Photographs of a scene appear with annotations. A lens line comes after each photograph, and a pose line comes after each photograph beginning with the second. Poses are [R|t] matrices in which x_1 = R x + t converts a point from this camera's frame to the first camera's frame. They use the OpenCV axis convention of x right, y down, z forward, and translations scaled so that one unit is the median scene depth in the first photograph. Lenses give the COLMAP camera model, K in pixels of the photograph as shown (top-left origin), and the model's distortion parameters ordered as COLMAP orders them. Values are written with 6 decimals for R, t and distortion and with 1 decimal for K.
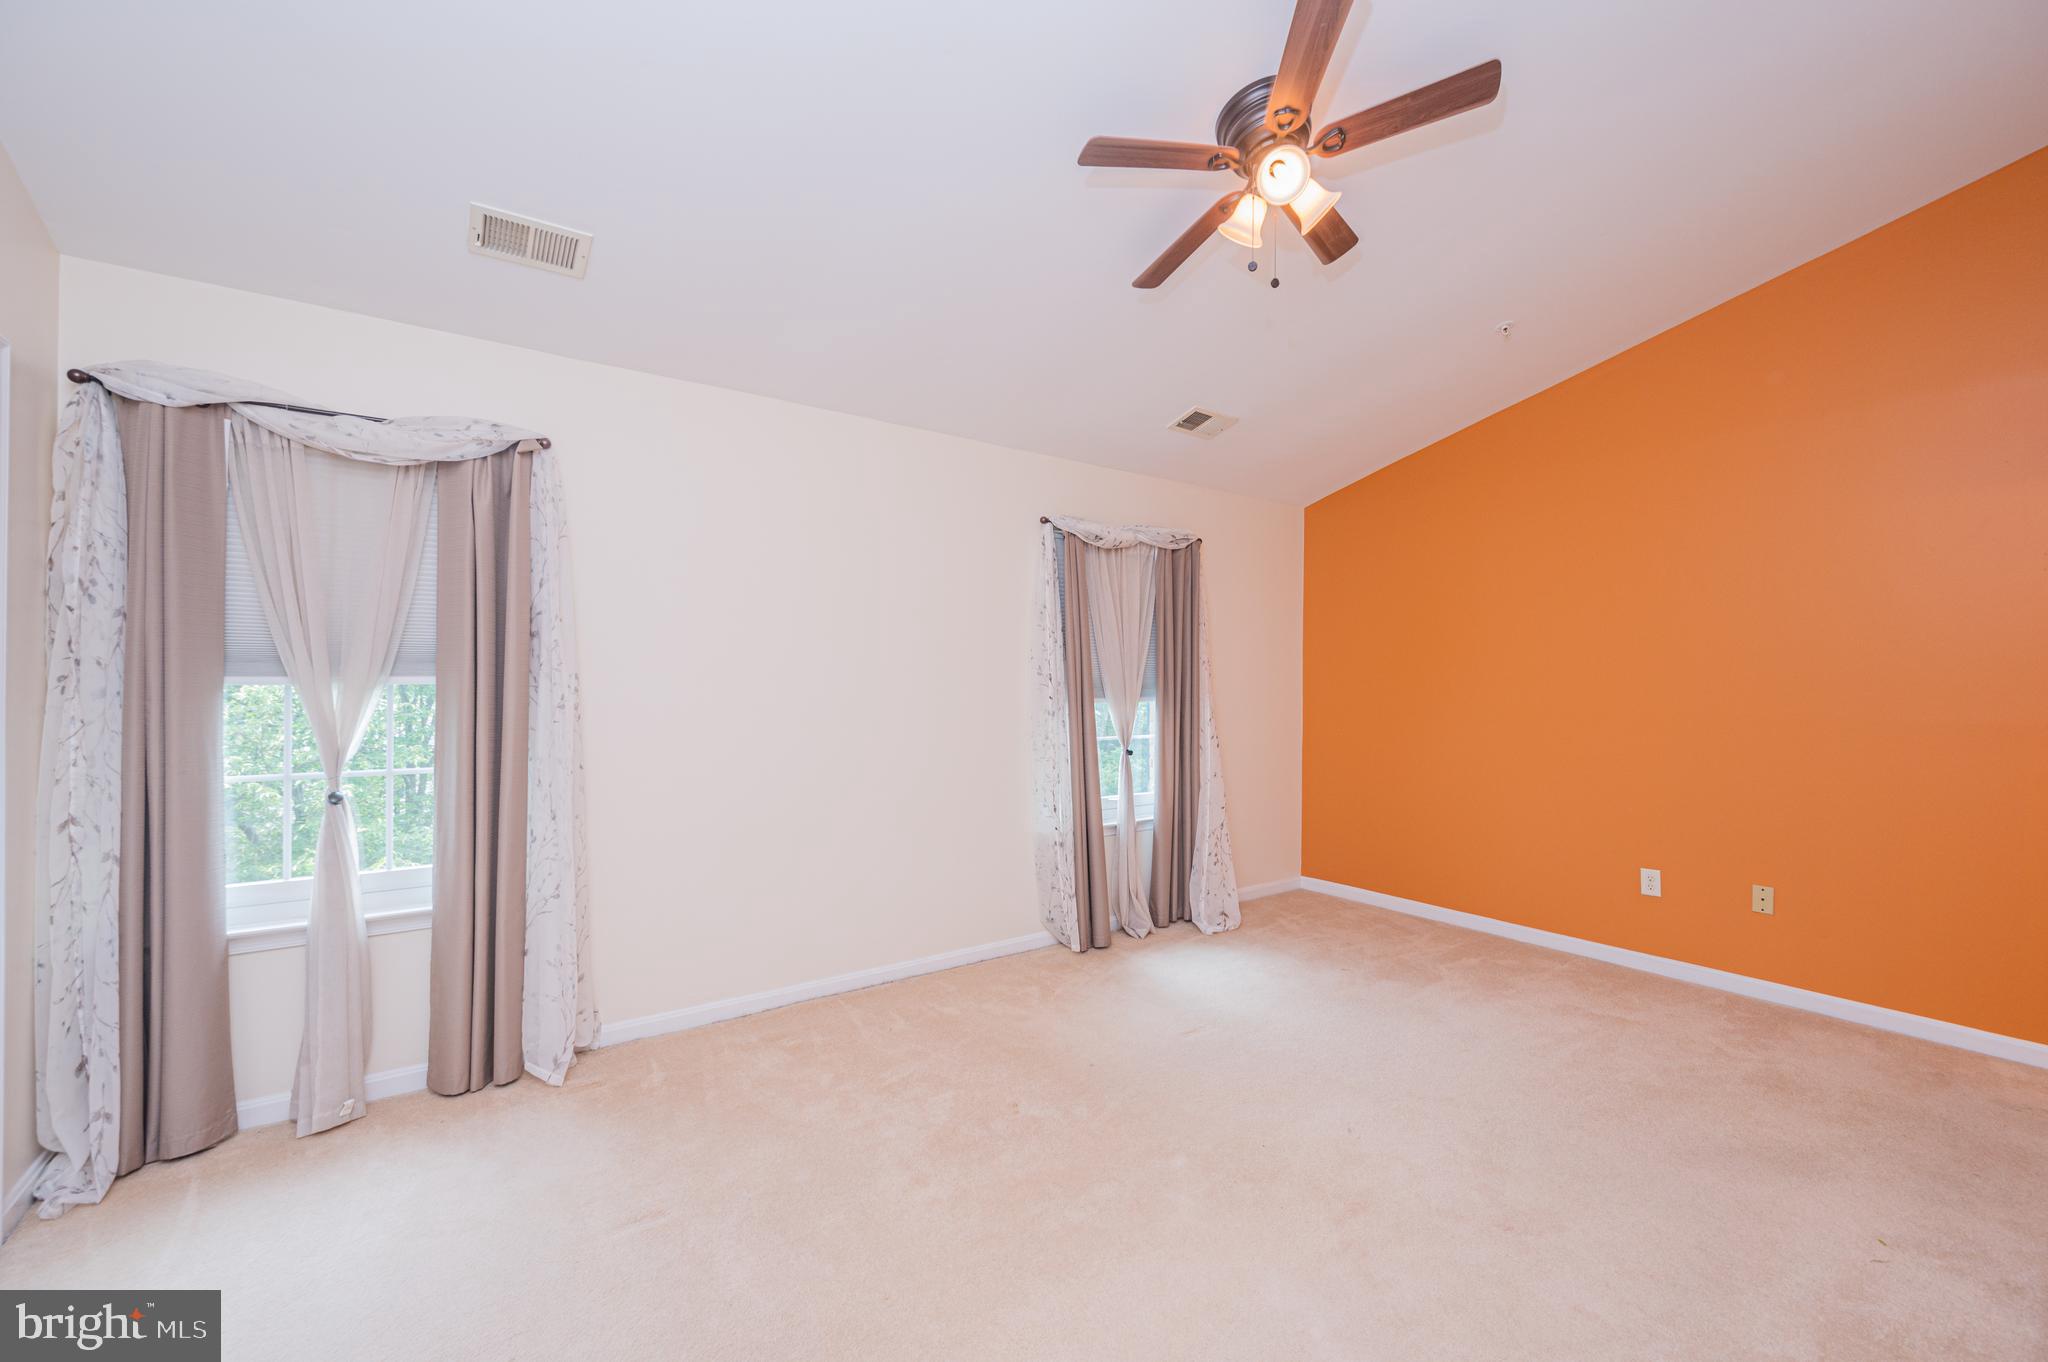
lens RADIAL K [[807.9, 0, 1032.0], [0, 807.9, 681.1], [0, 0, 1]] dist [-0.001004, 0.000088]
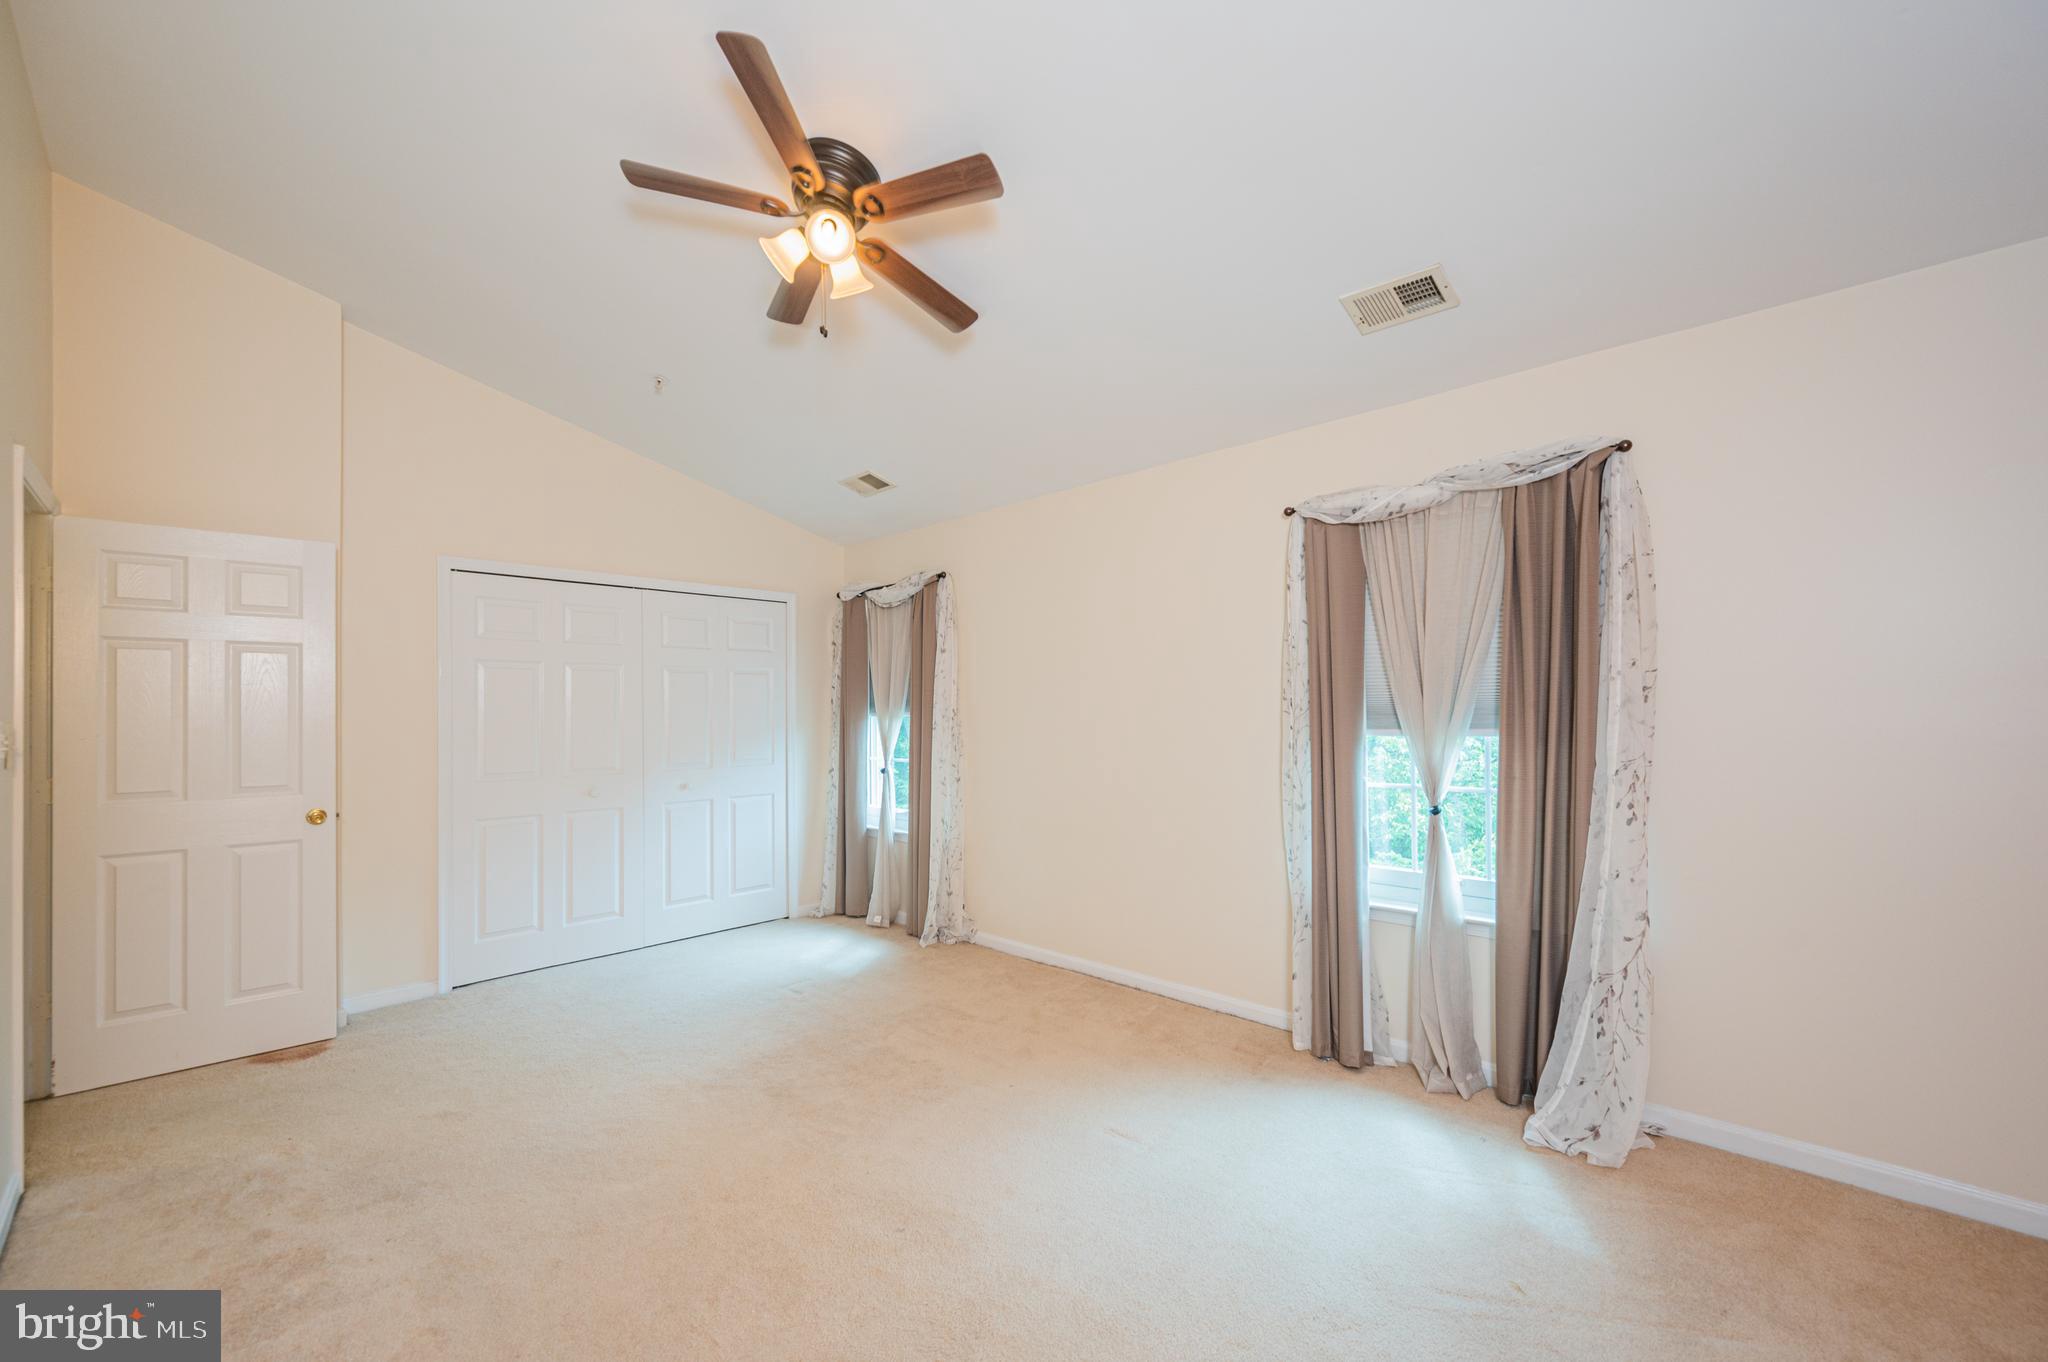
lens RADIAL K [[845.0, 0, 1015.7], [0, 845.0, 713.9], [0, 0, 1]] dist [0.018455, -0.000195]
pose [[0.179440, -0.005379, -0.983754, 0.748666], [0.012197, 0.999920, -0.003242, 0.005070], [0.983693, -0.011417, 0.179492, 0.525620]]
